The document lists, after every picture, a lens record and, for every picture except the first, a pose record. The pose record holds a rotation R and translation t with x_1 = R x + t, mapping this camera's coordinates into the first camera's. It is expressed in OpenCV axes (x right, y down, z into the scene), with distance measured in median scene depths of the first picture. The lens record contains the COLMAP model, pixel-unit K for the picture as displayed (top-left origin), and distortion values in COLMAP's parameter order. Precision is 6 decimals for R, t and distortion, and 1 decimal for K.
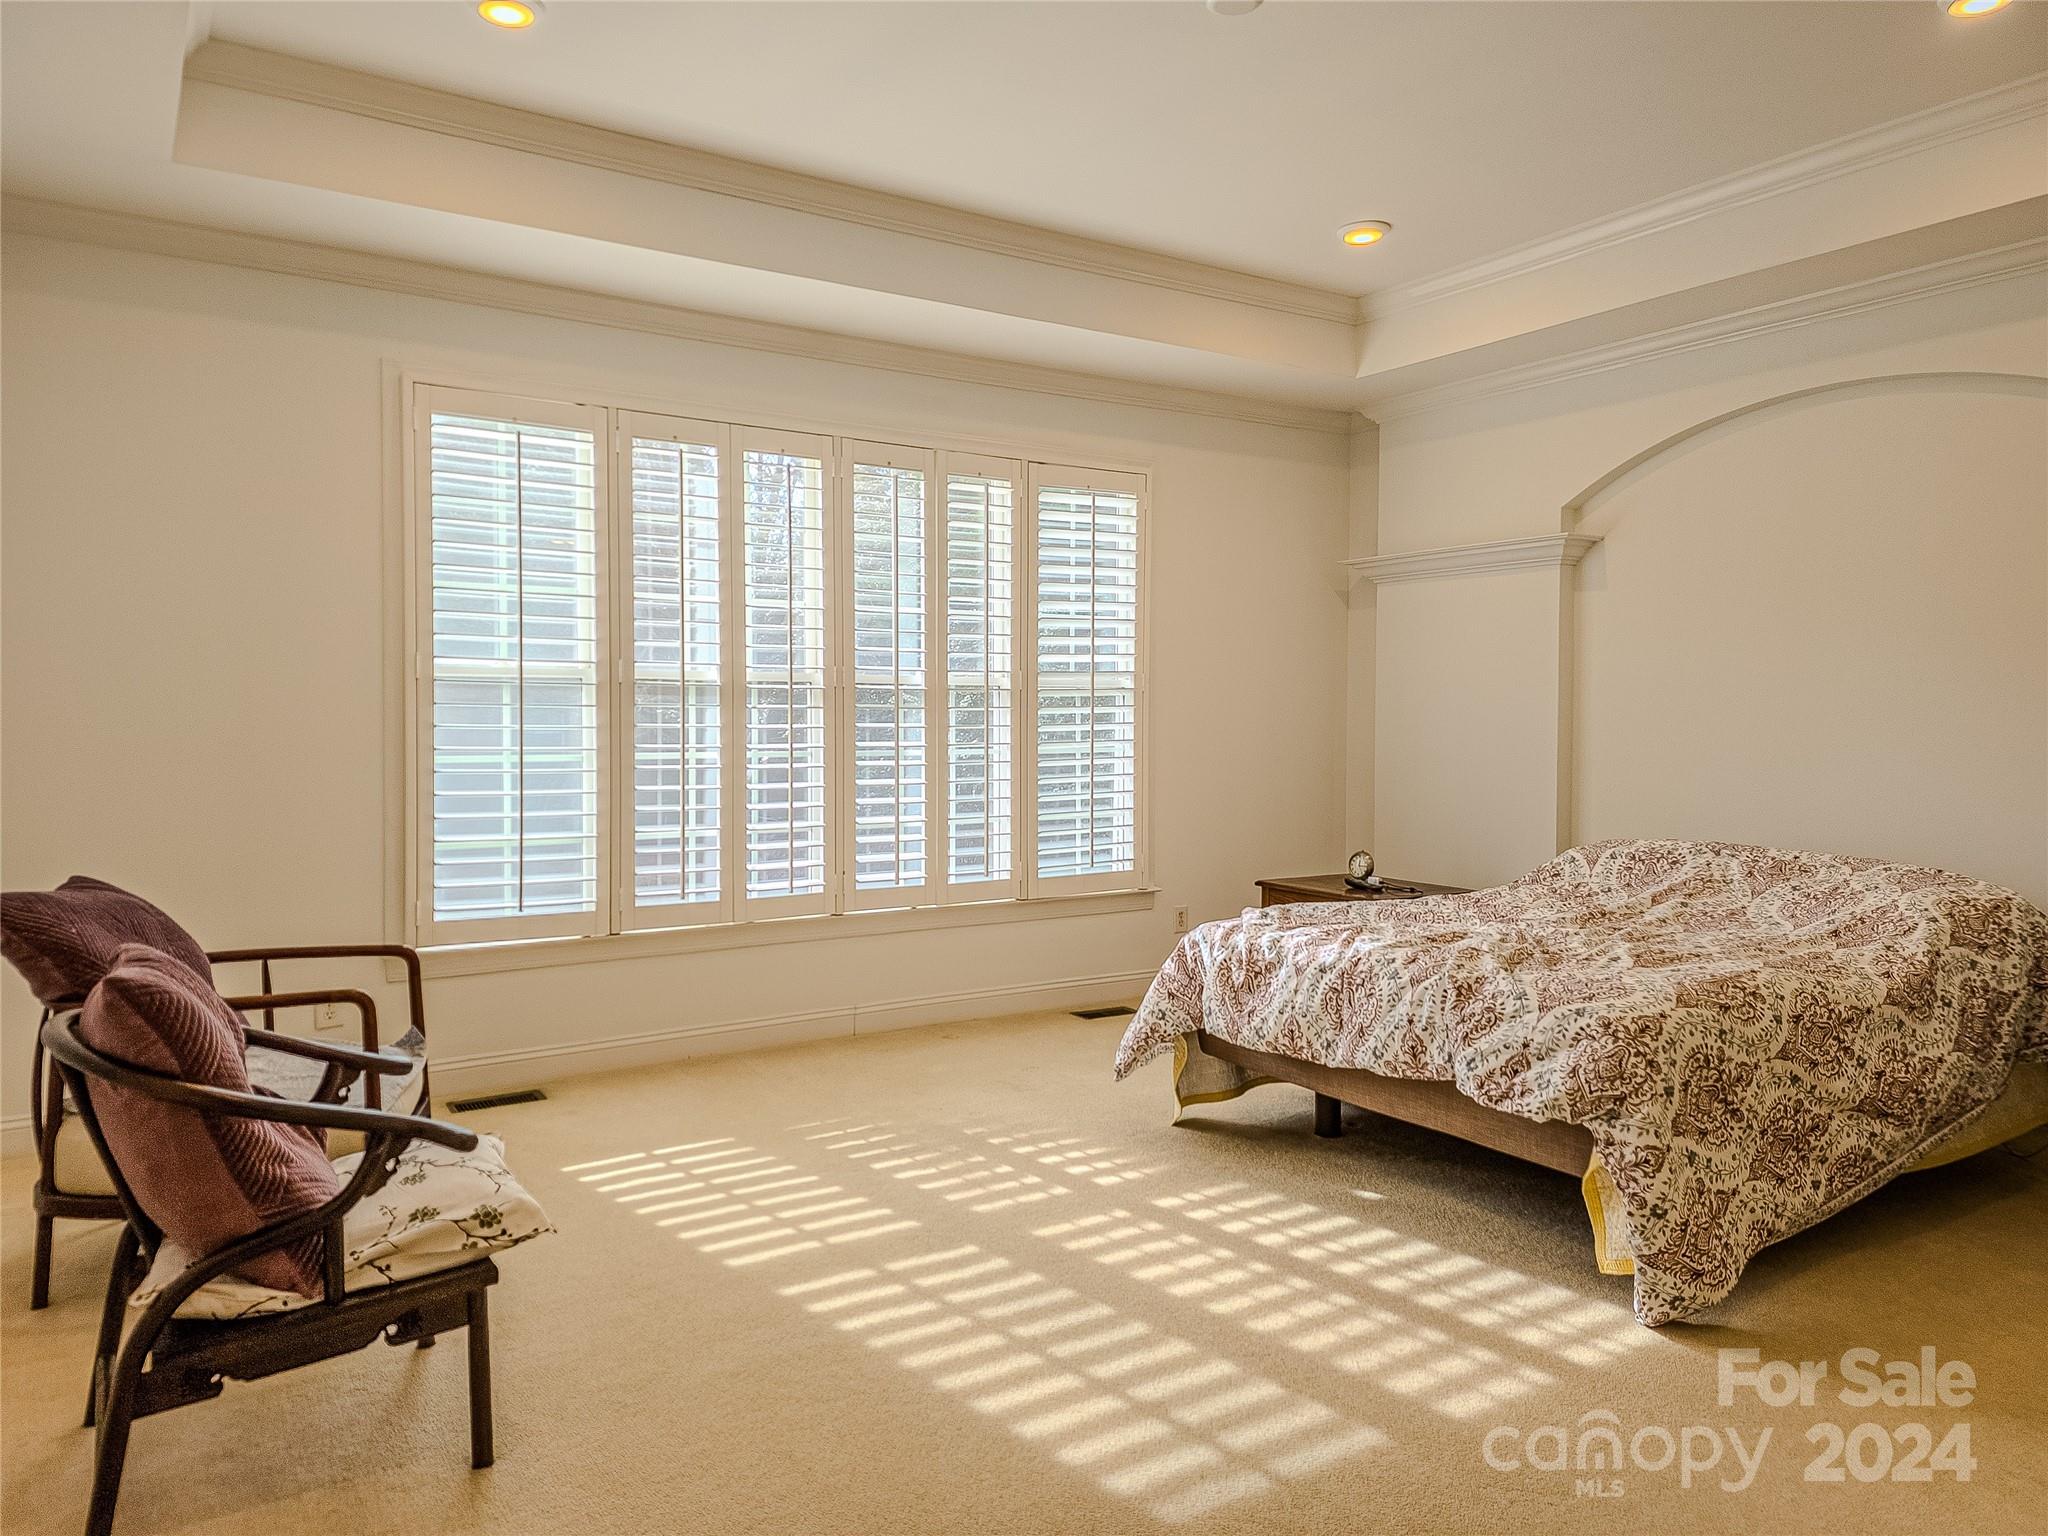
lens RADIAL K [[1361.5, 0, 1019.8], [0, 1361.5, 751.4], [0, 0, 1]] dist [0.077372, -0.062836]
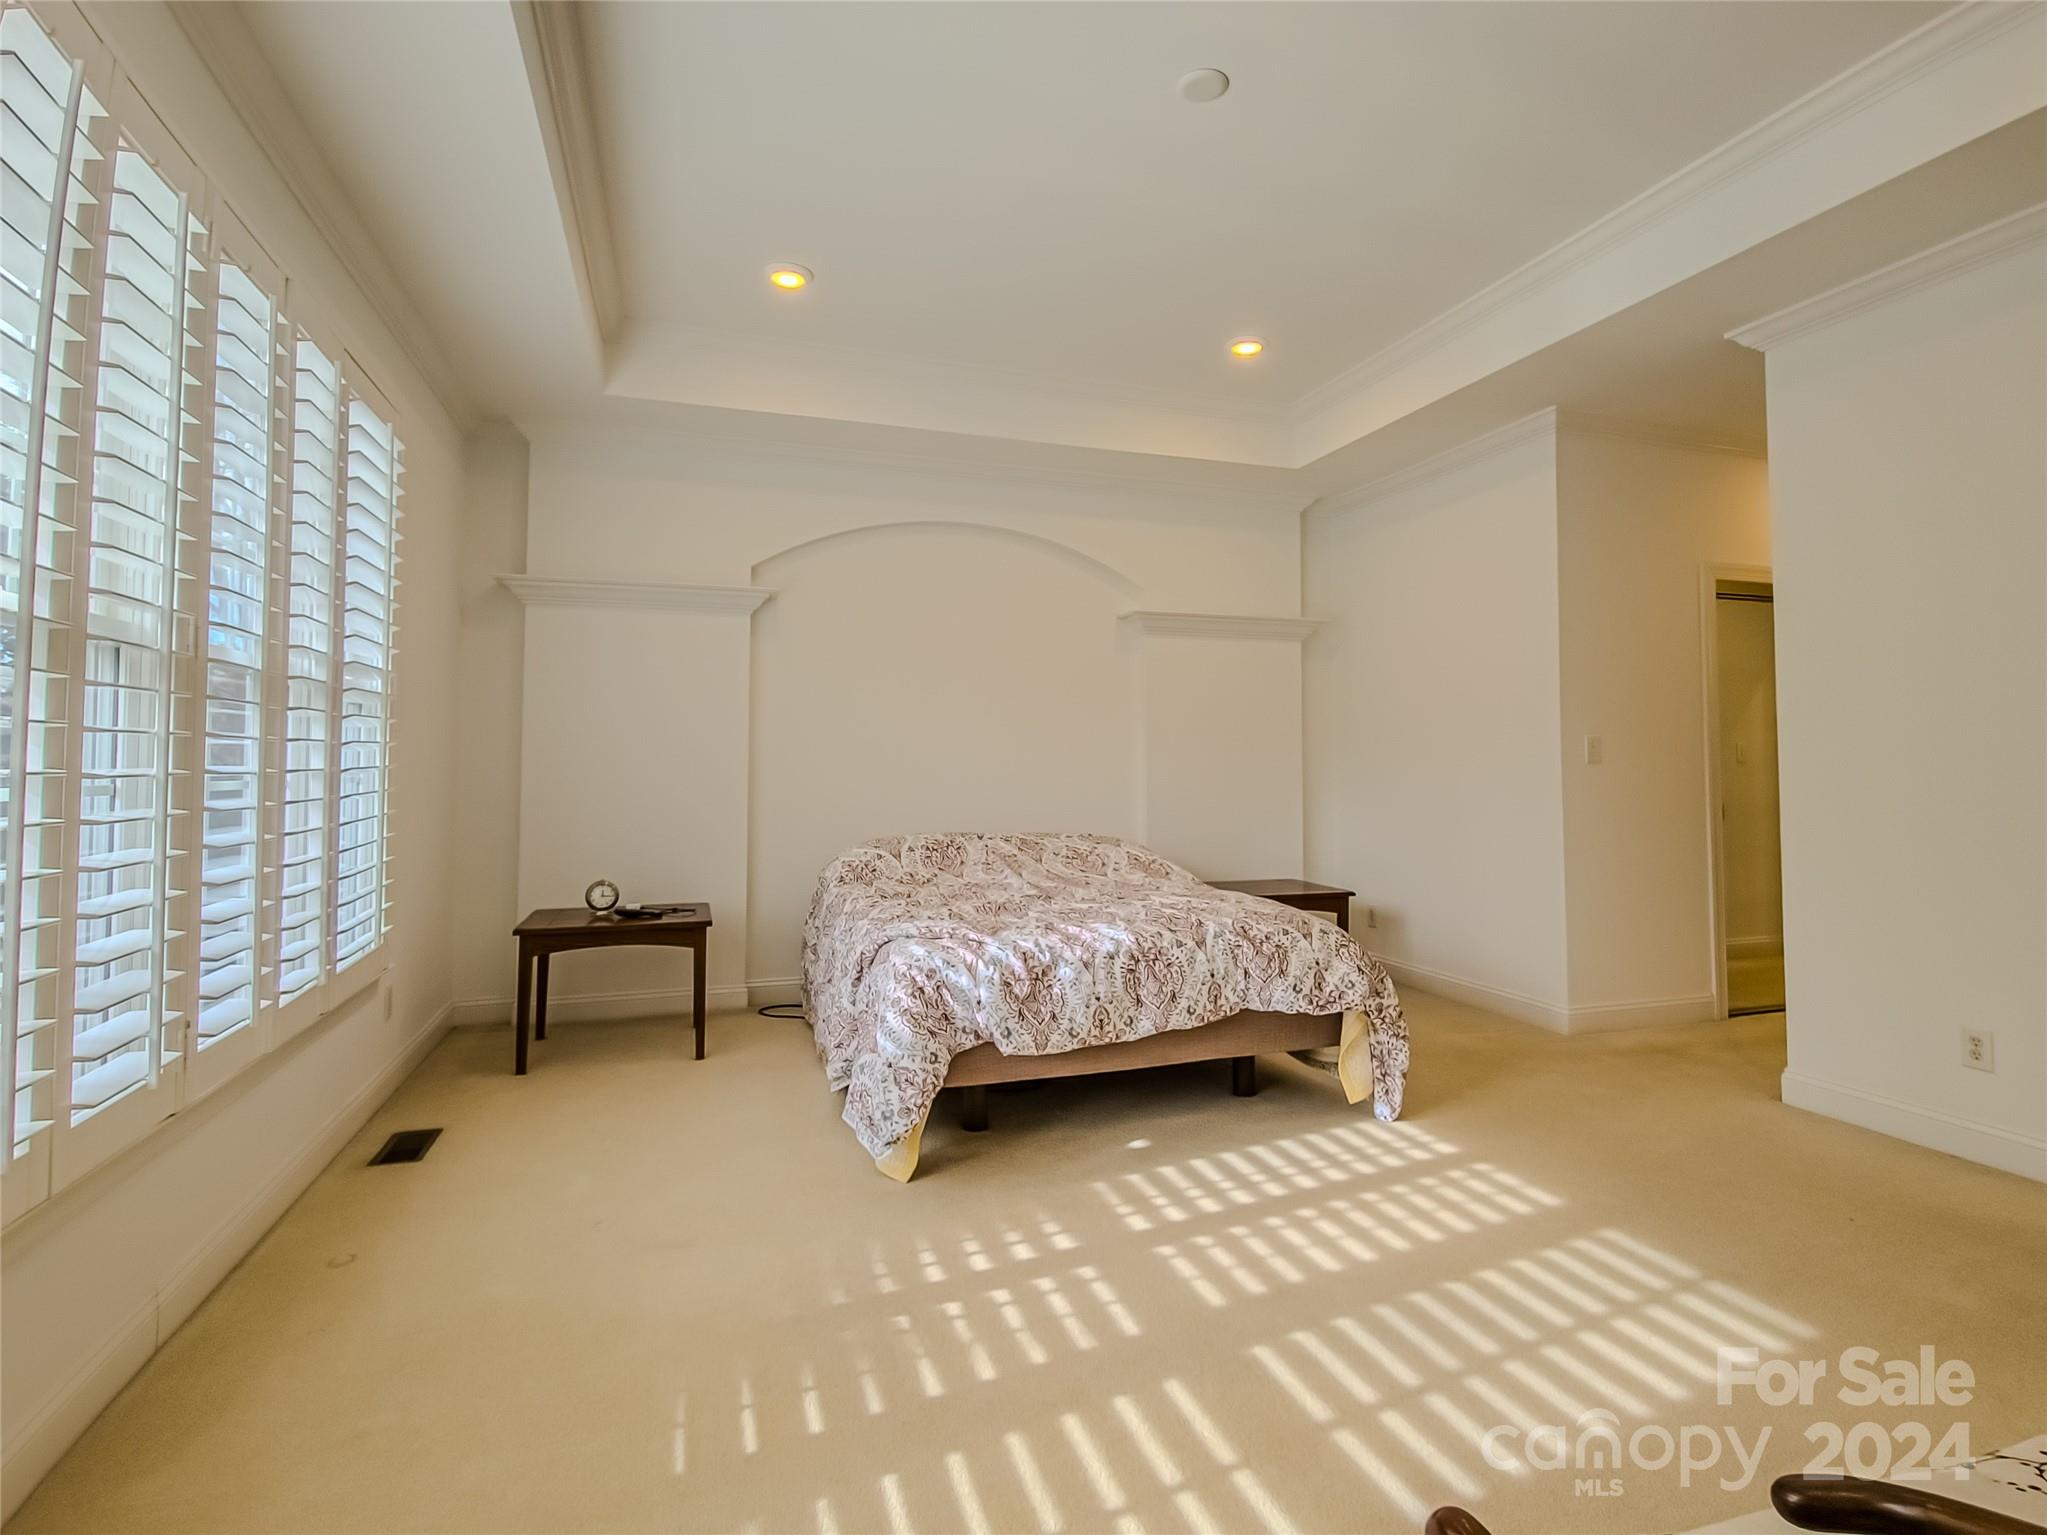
lens RADIAL K [[1025.2, 0, 1026.5], [0, 1025.2, 713.1], [0, 0, 1]] dist [0.004258, 0.000038]
pose [[0.257972, 0.039003, 0.965365, -0.647957], [0.032306, 0.998278, -0.048966, 0.001403], [-0.965612, 0.043819, 0.256268, 0.903894]]
